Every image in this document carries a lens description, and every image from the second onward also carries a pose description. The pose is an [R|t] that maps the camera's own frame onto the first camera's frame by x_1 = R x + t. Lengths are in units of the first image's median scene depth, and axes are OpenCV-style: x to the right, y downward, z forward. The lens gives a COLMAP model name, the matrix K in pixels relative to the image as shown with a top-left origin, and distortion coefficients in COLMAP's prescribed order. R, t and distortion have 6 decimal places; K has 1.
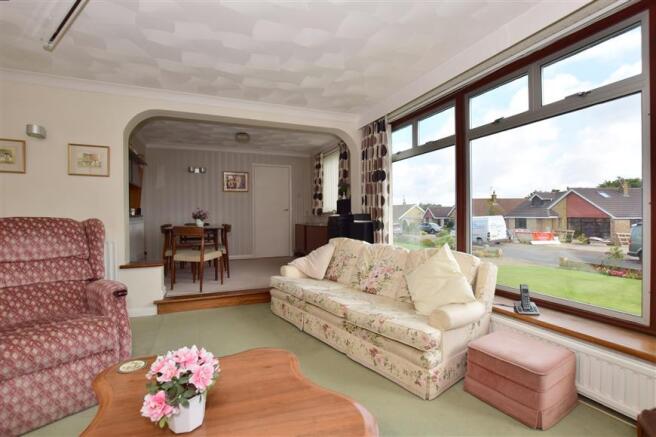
lens RADIAL K [[300.8, 0, 322.5], [0, 300.8, 216.7], [0, 0, 1]] dist [0.000566, 0.000045]
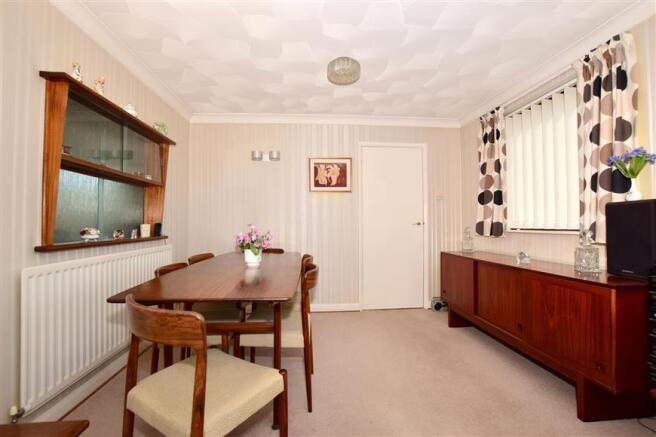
lens RADIAL K [[300.8, 0, 328.3], [0, 300.8, 219.4], [0, 0, 1]] dist [0.000566, 0.000045]
pose [[0.961671, -0.001144, -0.274202, -0.136846], [-0.003405, 0.999864, -0.016115, -0.022951], [0.274183, 0.016431, 0.961537, 0.456697]]
